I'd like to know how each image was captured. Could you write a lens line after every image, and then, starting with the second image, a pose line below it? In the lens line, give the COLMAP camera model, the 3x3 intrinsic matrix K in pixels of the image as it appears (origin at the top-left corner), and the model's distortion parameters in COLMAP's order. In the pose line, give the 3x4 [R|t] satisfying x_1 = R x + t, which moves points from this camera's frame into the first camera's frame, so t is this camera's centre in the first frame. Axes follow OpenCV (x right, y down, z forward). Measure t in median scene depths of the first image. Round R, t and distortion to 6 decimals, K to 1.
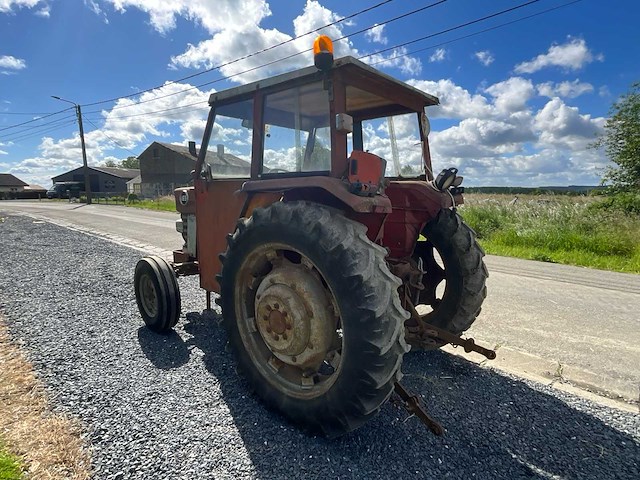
lens RADIAL K [[527.8, 0, 320.0], [0, 527.8, 240.0], [0, 0, 1]] dist [0.102557, -0.168917]
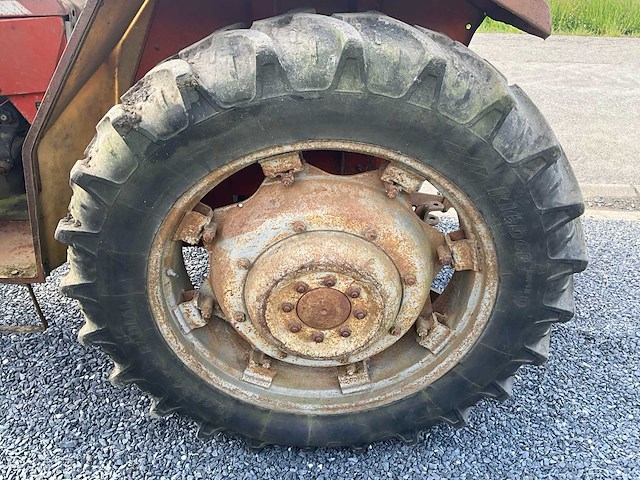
lens RADIAL K [[527.8, 0, 320.0], [0, 527.8, 240.0], [0, 0, 1]] dist [0.102557, -0.168917]
pose [[0.623035, -0.310682, 0.717847, -0.389854], [-0.040156, 0.903821, 0.426023, -0.095095], [-0.781163, -0.294253, 0.550636, 0.759476]]
